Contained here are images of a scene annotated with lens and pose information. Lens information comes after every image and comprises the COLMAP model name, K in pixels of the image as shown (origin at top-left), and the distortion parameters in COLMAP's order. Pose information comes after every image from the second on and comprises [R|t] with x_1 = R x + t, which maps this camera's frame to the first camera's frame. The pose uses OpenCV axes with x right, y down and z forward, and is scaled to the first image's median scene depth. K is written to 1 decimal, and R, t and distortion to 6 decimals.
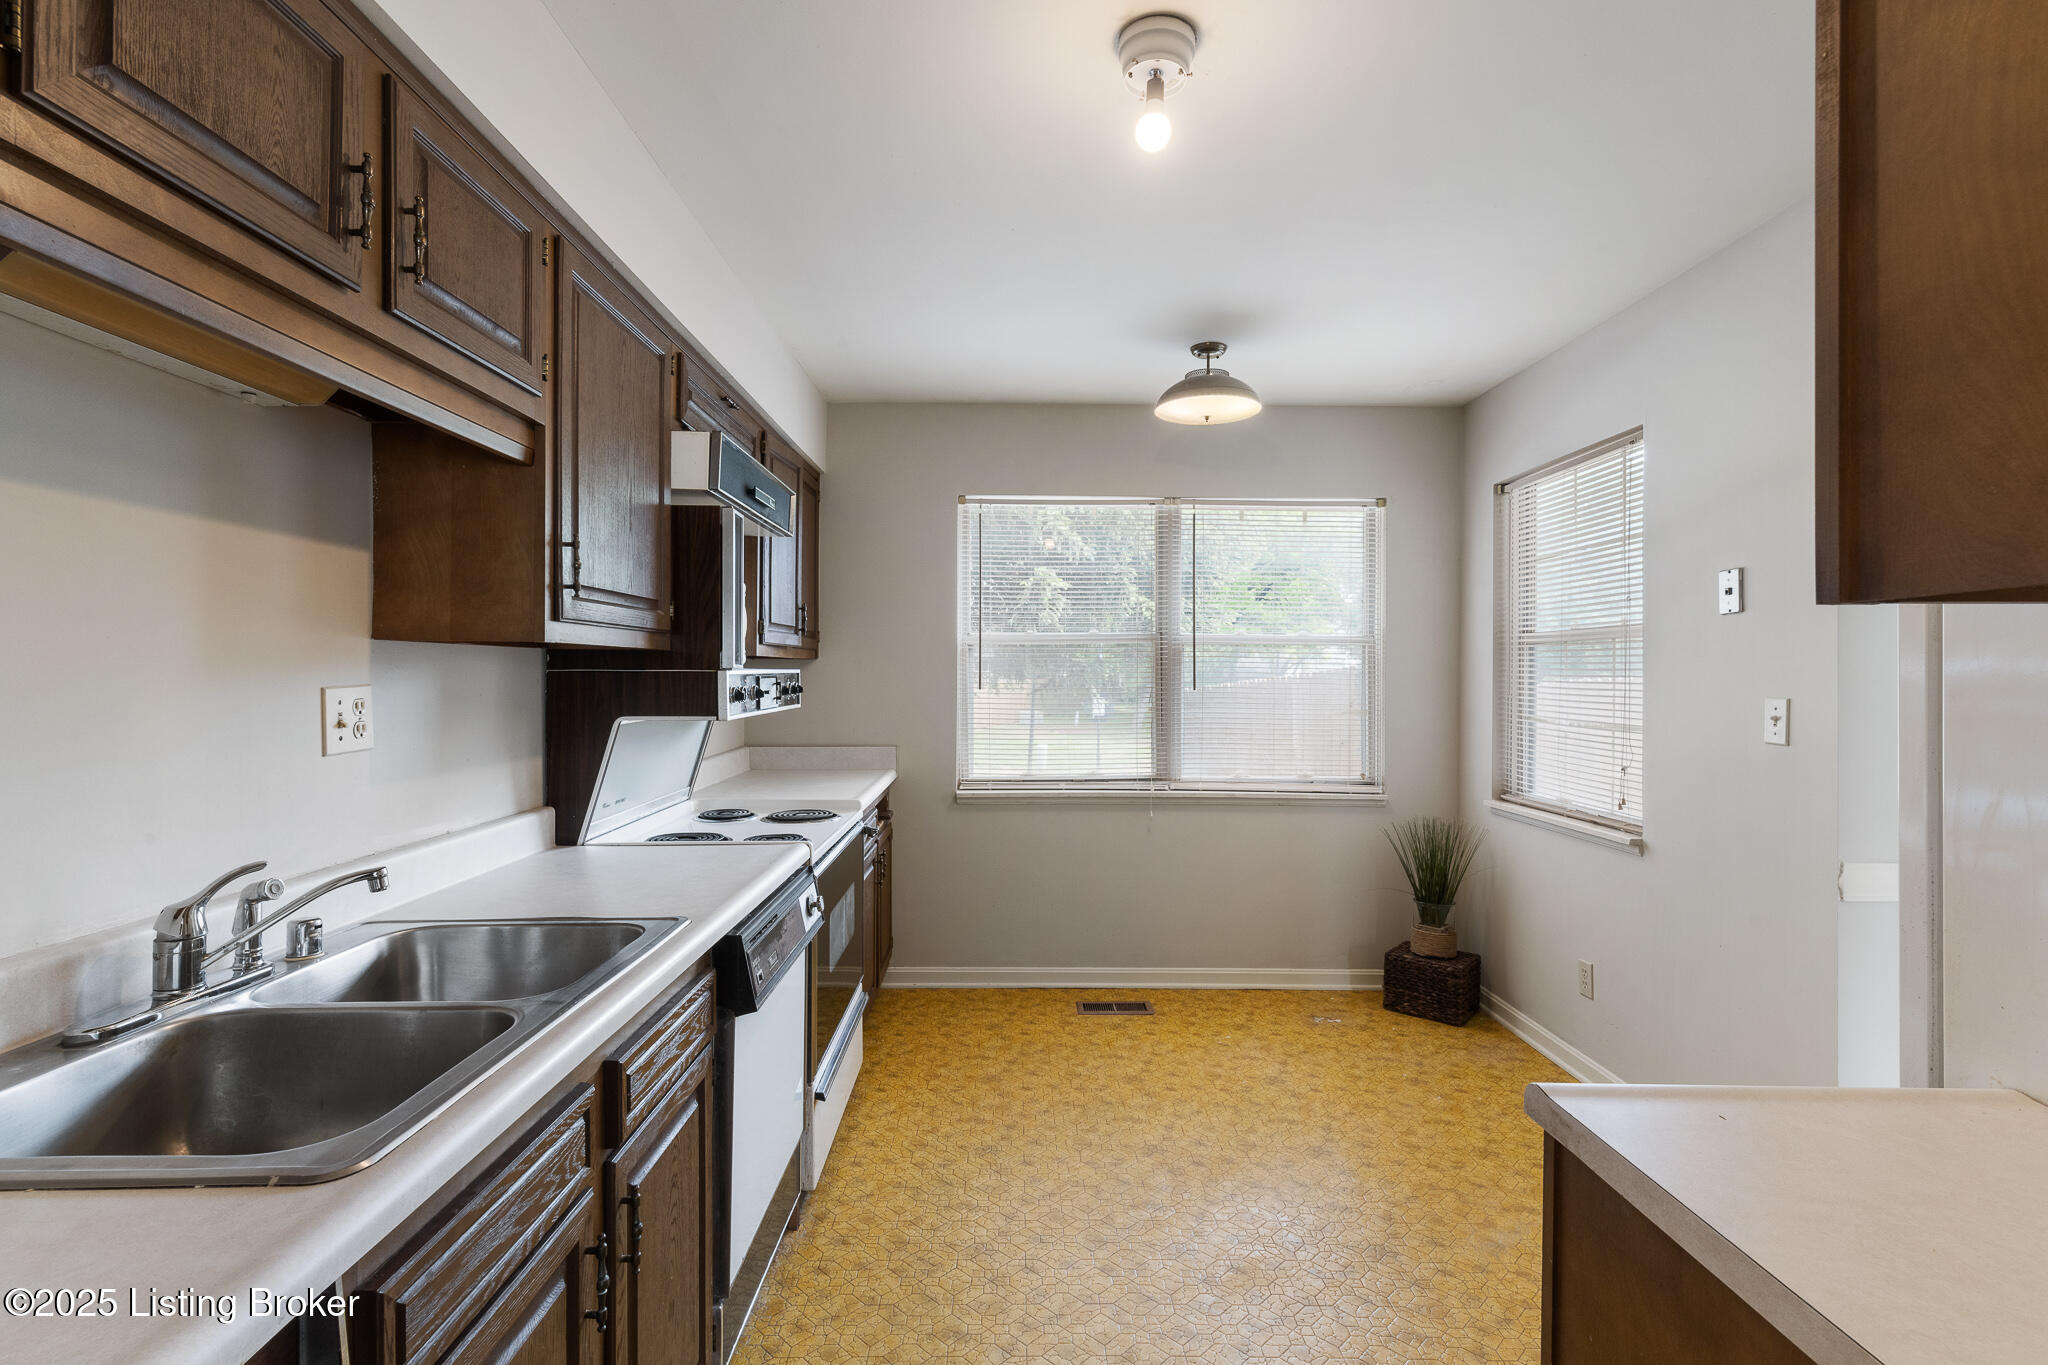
lens RADIAL K [[939.0, 0, 1024.0], [0, 939.0, 682.5], [0, 0, 1]] dist [0.003213, 0.000679]
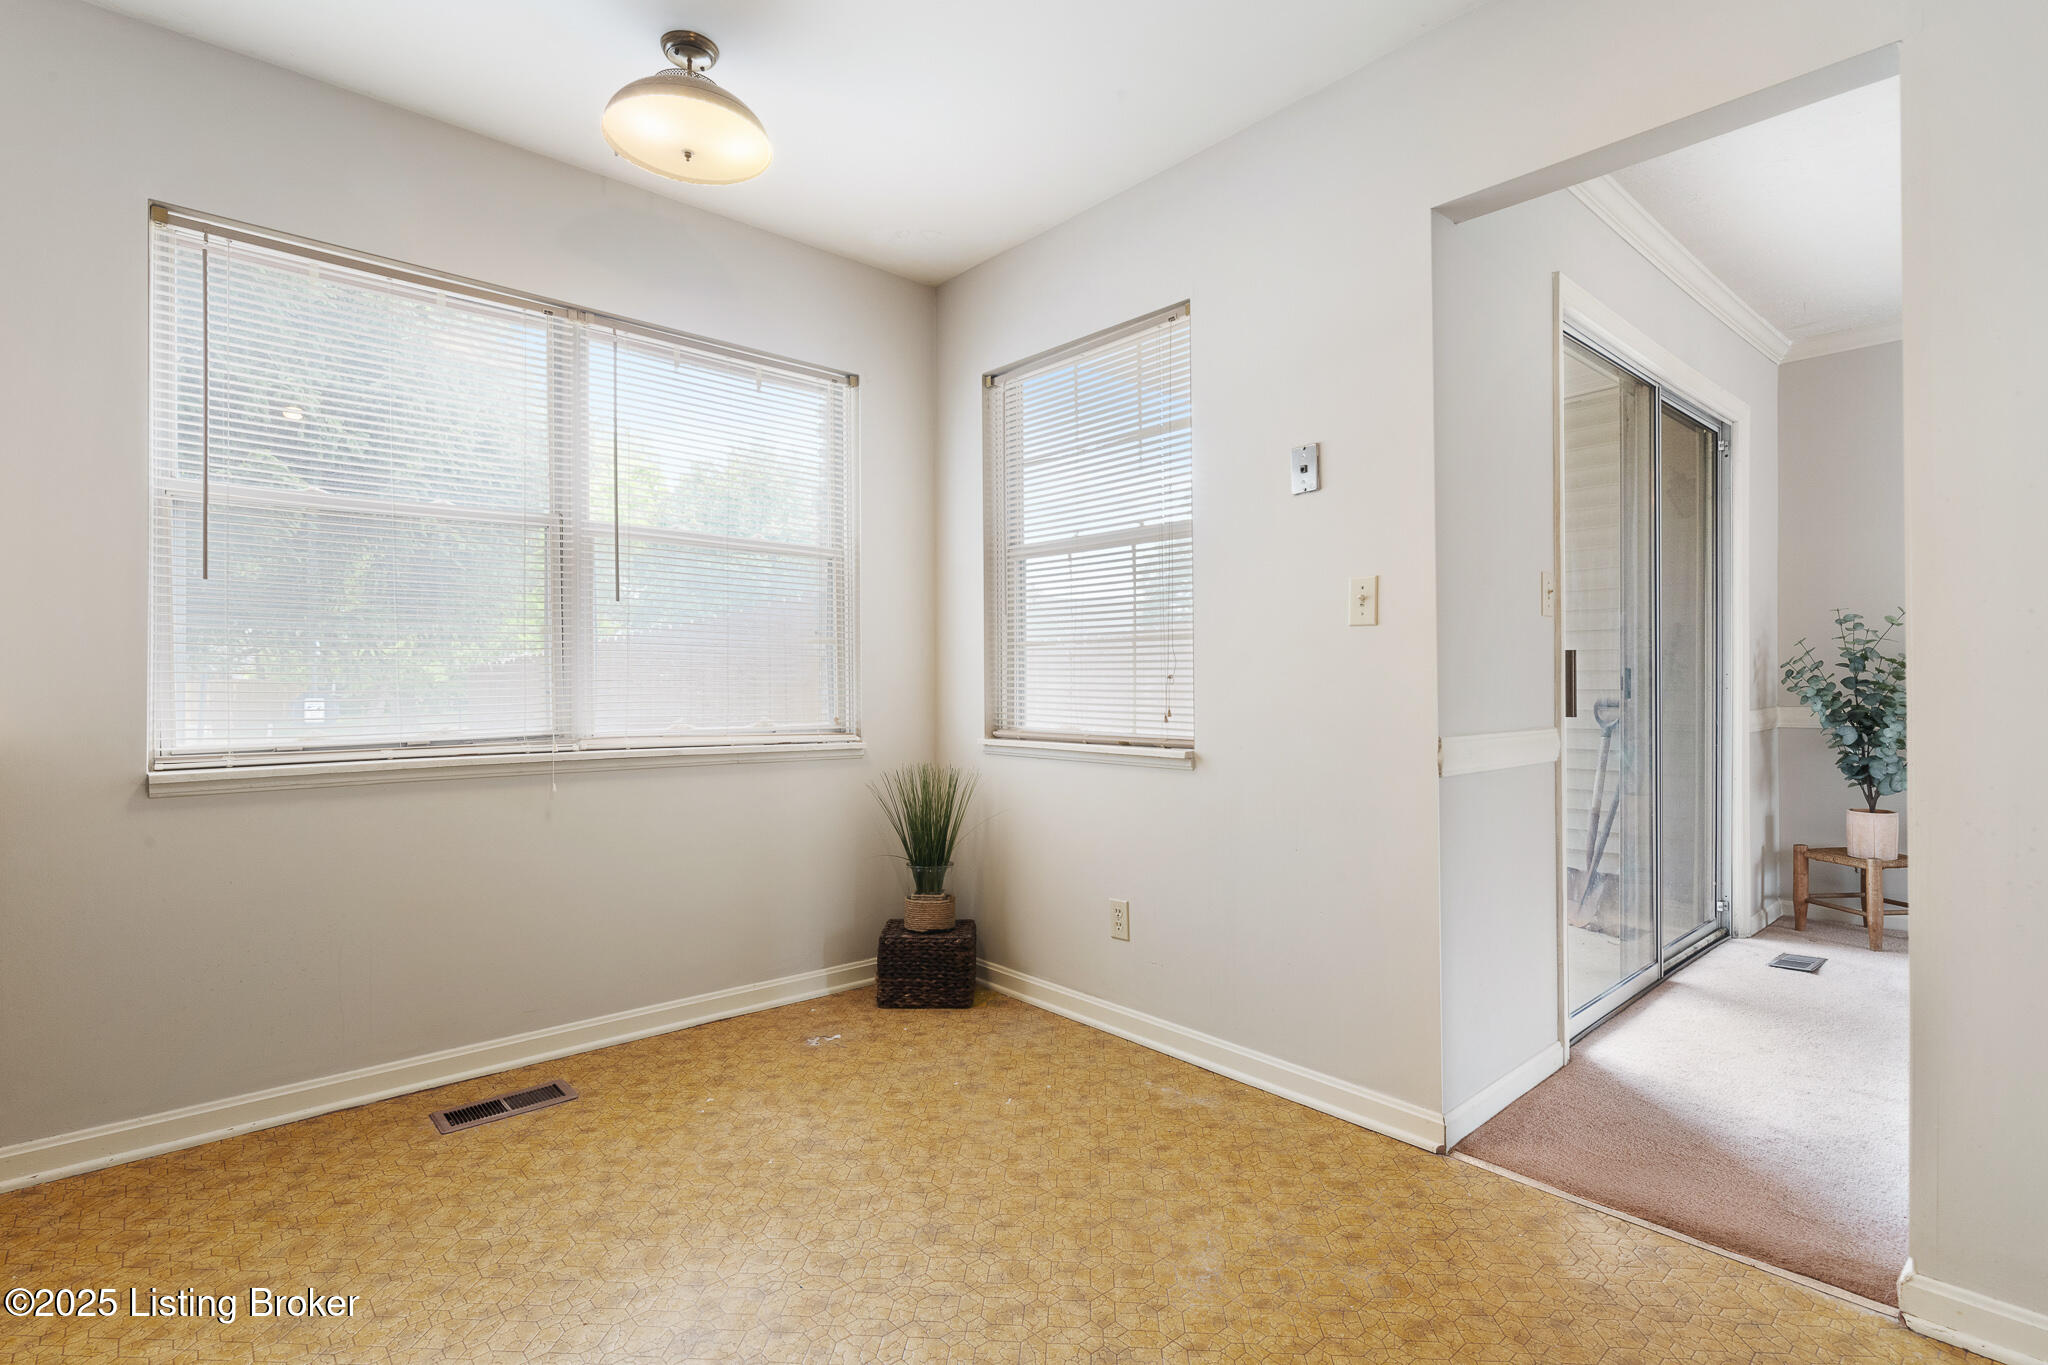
lens RADIAL K [[976.6, 0, 1020.4], [0, 976.6, 680.0], [0, 0, 1]] dist [0.002316, -0.000040]
pose [[0.753884, -0.003980, 0.656995, -0.069190], [0.008690, 0.999955, -0.003914, 0.076664], [-0.656950, 0.008660, 0.753884, 0.305329]]
